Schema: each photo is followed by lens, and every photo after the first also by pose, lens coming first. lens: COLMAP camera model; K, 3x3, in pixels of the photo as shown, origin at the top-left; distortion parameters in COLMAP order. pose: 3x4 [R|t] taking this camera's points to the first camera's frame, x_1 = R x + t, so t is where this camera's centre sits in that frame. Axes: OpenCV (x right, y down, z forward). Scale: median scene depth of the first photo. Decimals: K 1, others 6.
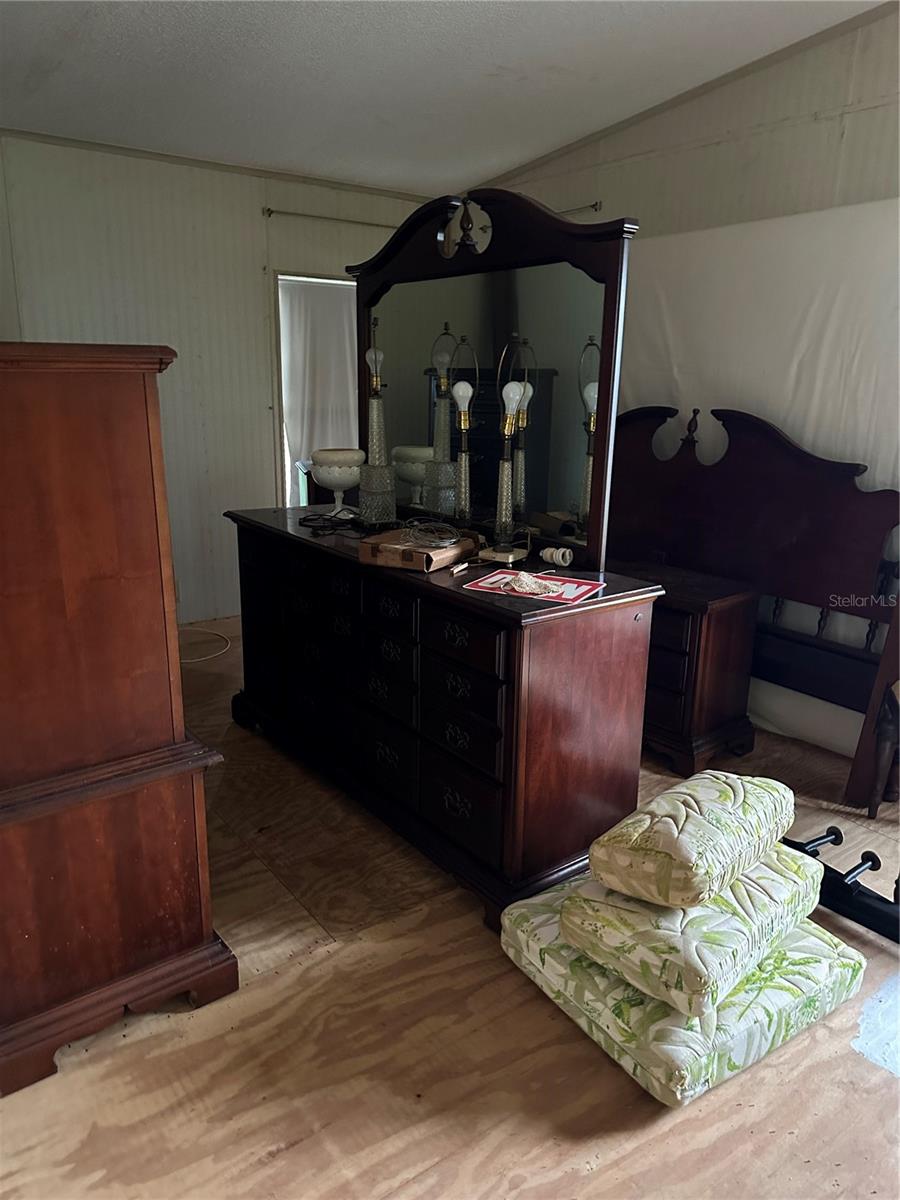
lens RADIAL K [[836.4, 0, 453.5], [0, 836.4, 603.8], [0, 0, 1]] dist [0.047571, -0.048355]
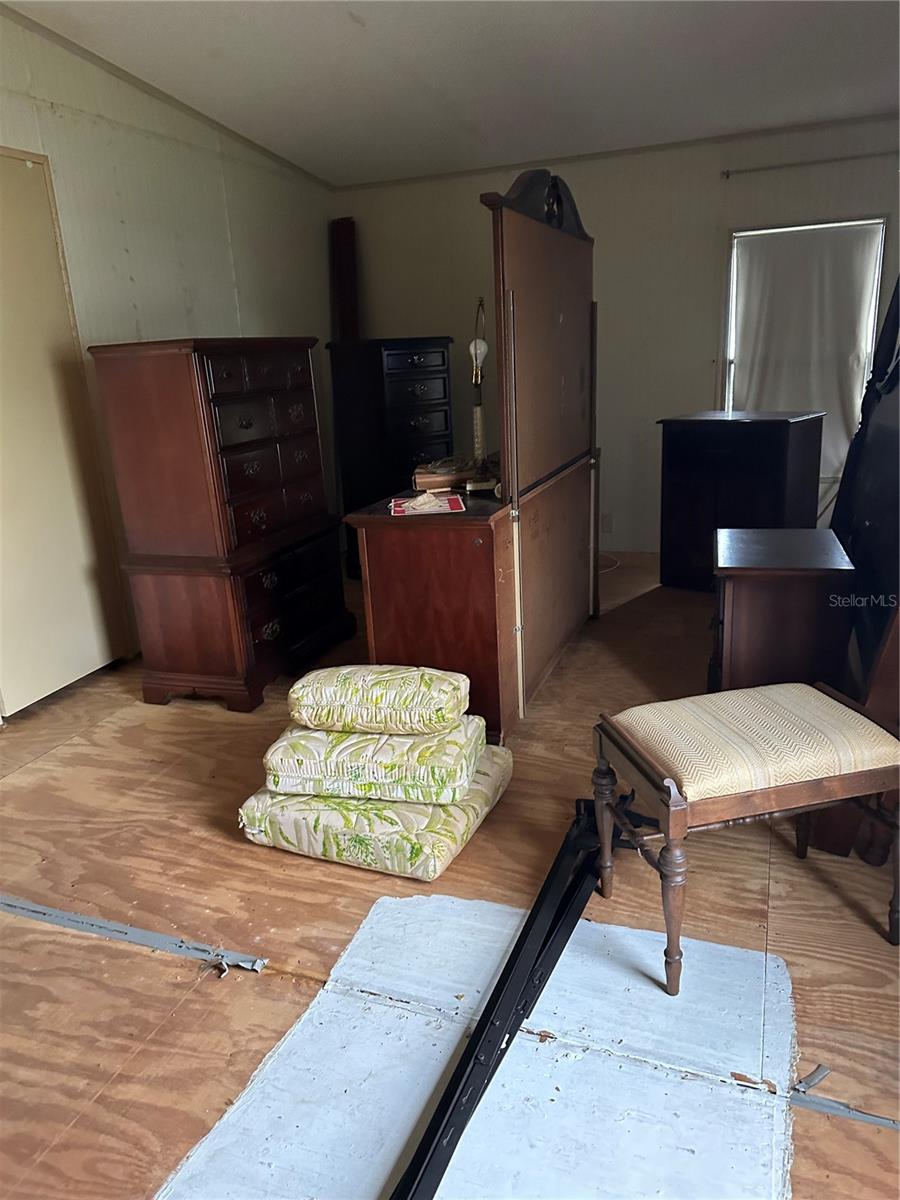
lens RADIAL K [[836.4, 0, 456.6], [0, 836.4, 596.3], [0, 0, 1]] dist [0.047571, -0.048355]
pose [[0.548293, 0.196376, -0.812903, 1.434895], [-0.161975, 0.978569, 0.127147, -0.066333], [0.820450, 0.061956, 0.568351, 0.388463]]
